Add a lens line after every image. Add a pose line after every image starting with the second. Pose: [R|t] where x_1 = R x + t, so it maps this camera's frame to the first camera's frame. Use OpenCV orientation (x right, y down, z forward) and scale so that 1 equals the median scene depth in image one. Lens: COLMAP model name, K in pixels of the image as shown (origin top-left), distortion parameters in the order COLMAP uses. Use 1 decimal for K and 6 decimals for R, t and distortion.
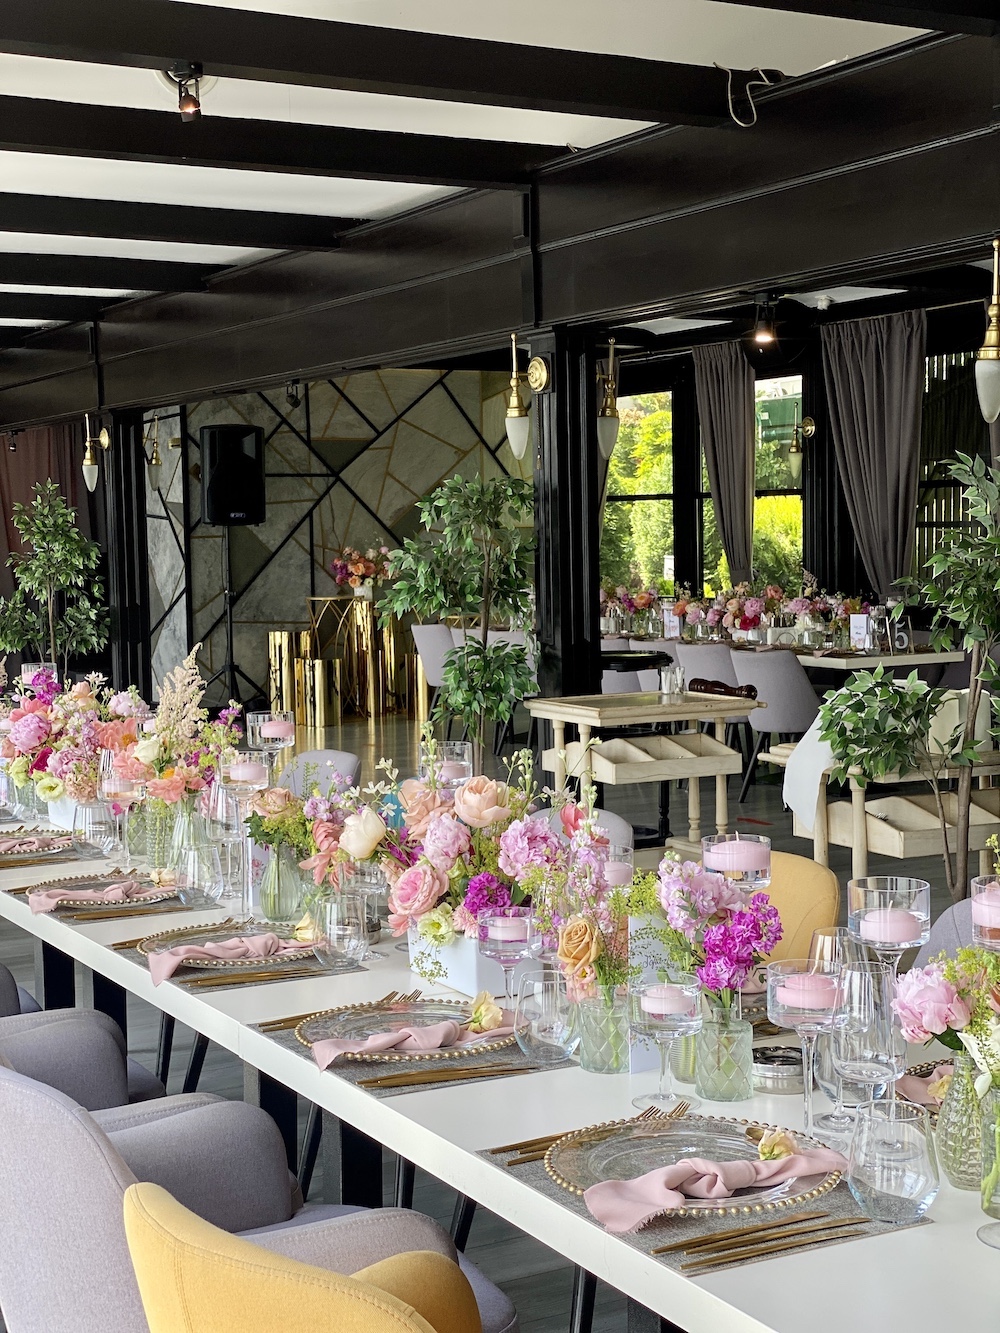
lens RADIAL K [[2013.7, 0, 500.0], [0, 2013.7, 666.5], [0, 0, 1]] dist [0.087638, 0.056536]
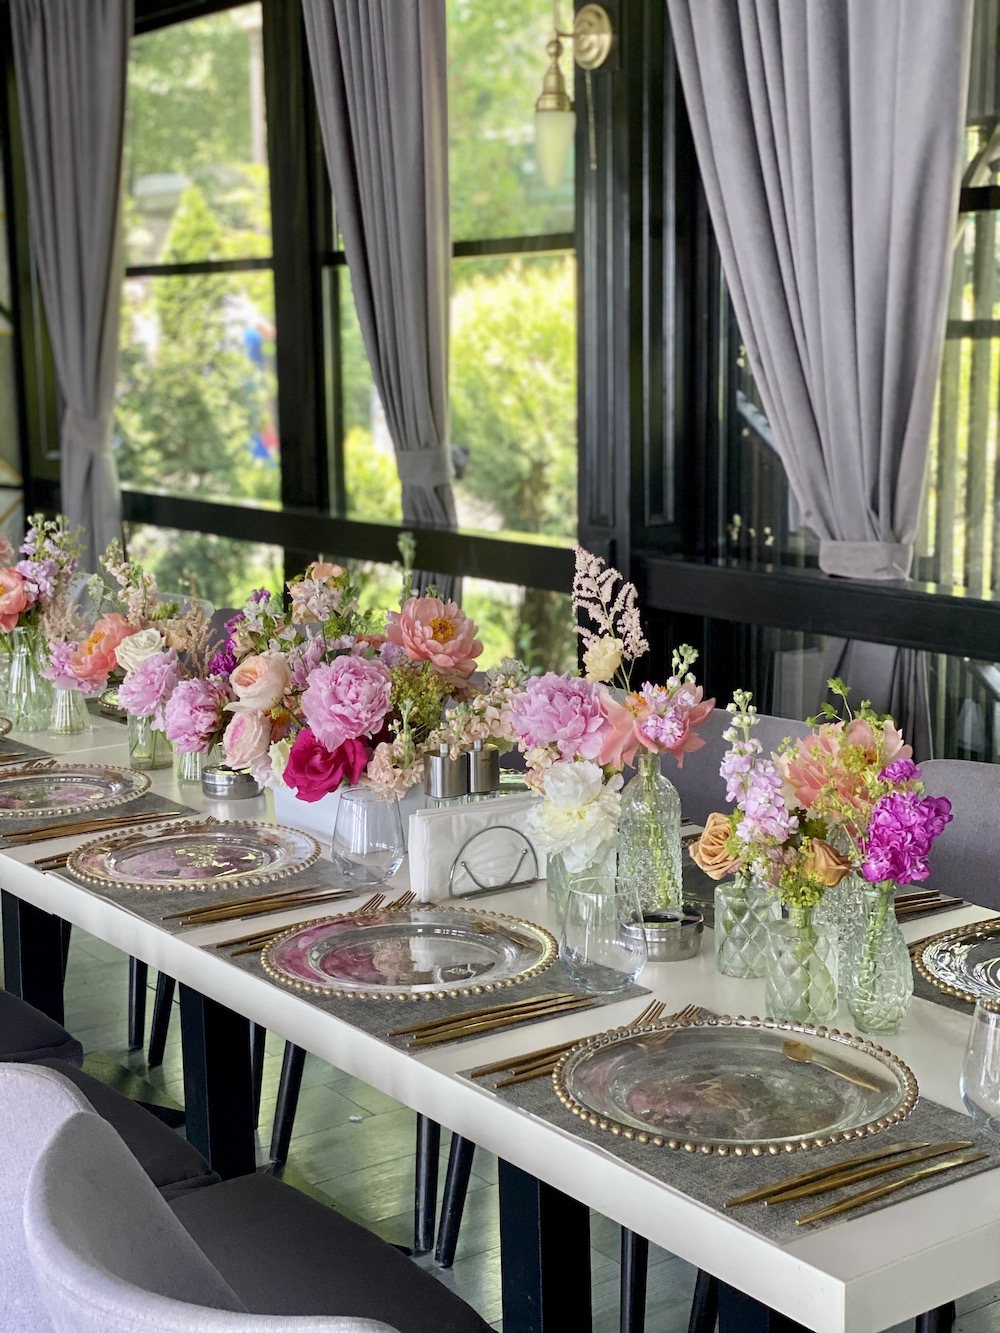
lens RADIAL K [[2013.7, 0, 500.0], [0, 2013.7, 666.5], [0, 0, 1]] dist [0.087638, 0.056536]
pose [[0.993548, -0.010848, 0.112889, 0.094065], [0.001301, 0.996440, 0.084299, -0.040045], [-0.113402, -0.083608, 0.990025, 0.631127]]
